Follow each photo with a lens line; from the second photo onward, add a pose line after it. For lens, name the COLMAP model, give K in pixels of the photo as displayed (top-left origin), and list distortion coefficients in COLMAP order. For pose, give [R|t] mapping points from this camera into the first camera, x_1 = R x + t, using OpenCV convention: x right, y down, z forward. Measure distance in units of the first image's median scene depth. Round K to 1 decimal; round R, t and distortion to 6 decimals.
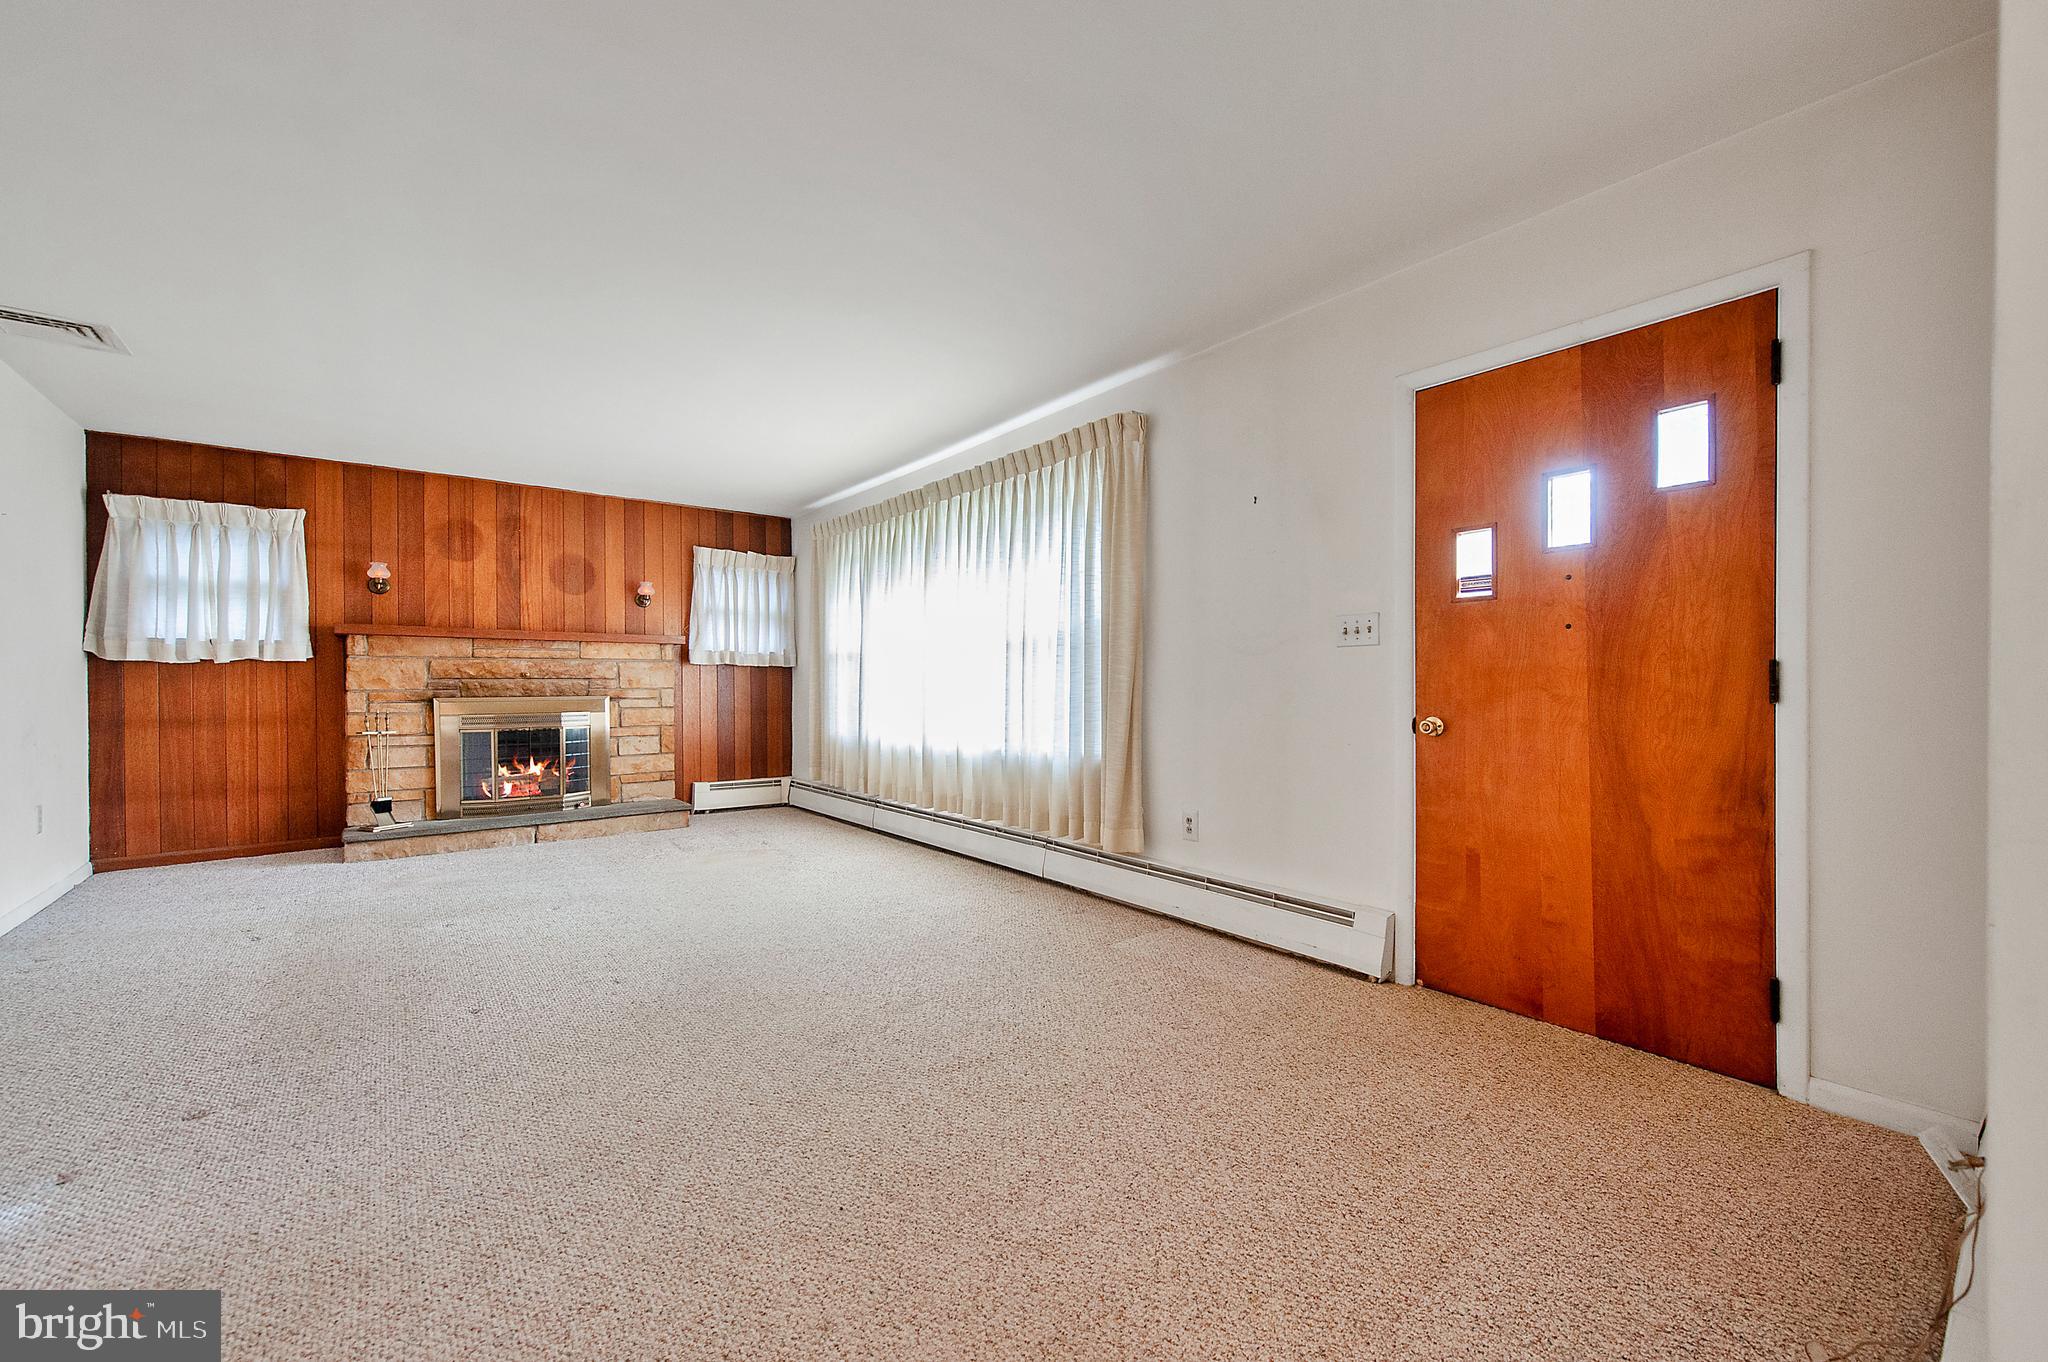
lens RADIAL K [[827.5, 0, 1027.1], [0, 827.5, 686.8], [0, 0, 1]] dist [-0.001861, -0.006511]
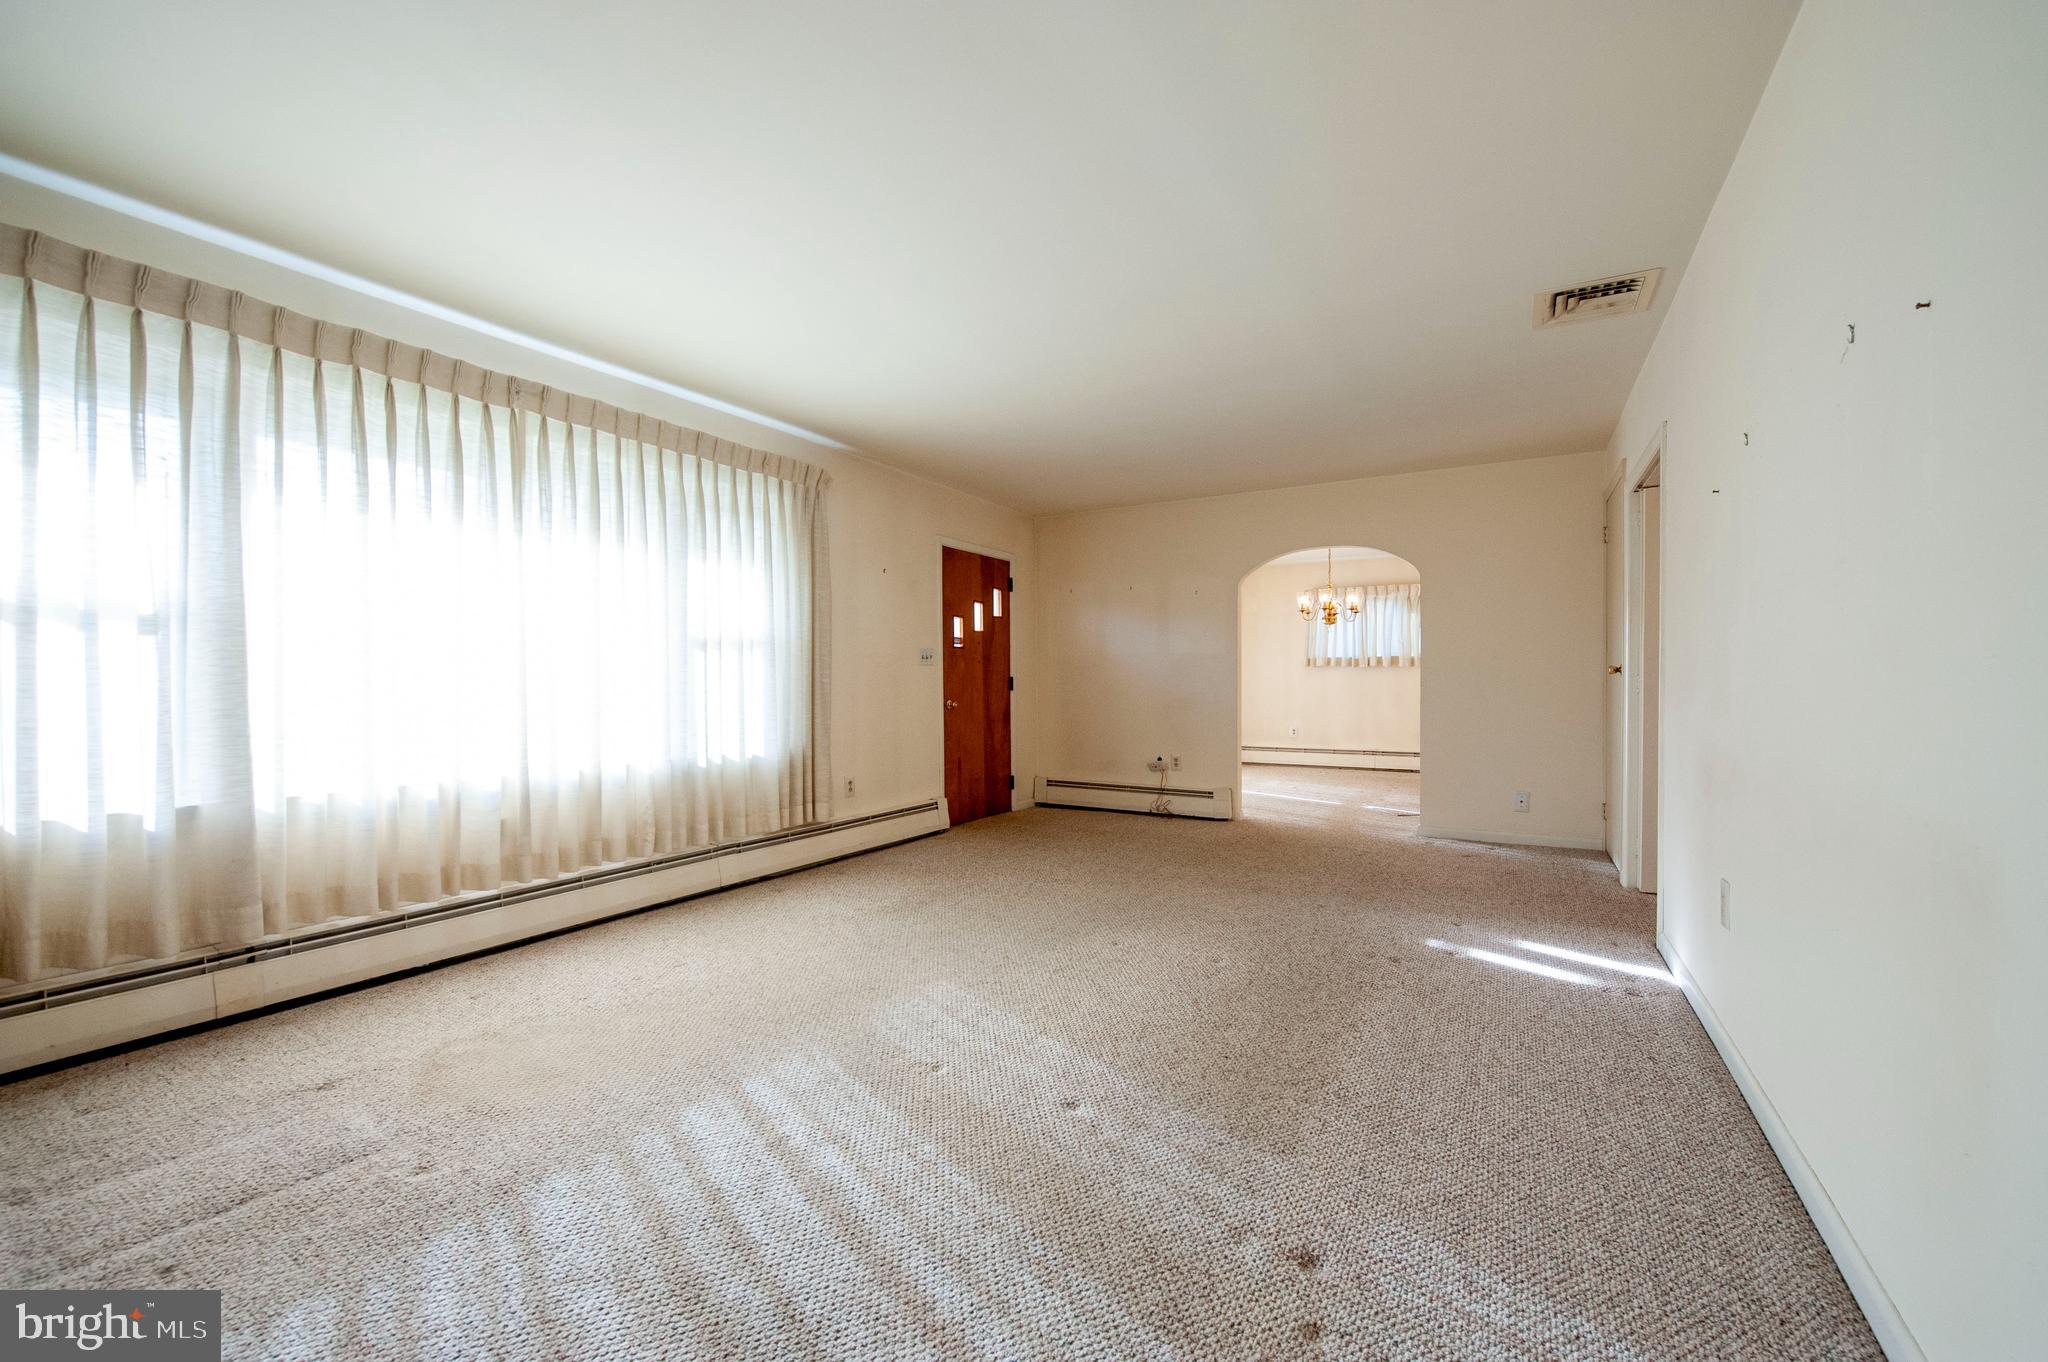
lens RADIAL K [[827.5, 0, 1027.1], [0, 827.5, 686.8], [0, 0, 1]] dist [-0.001861, -0.006511]
pose [[-0.376174, 0.000088, 0.926549, -1.648435], [0.009920, 0.999943, 0.003932, -0.004190], [-0.926496, 0.010671, -0.376153, 1.685438]]
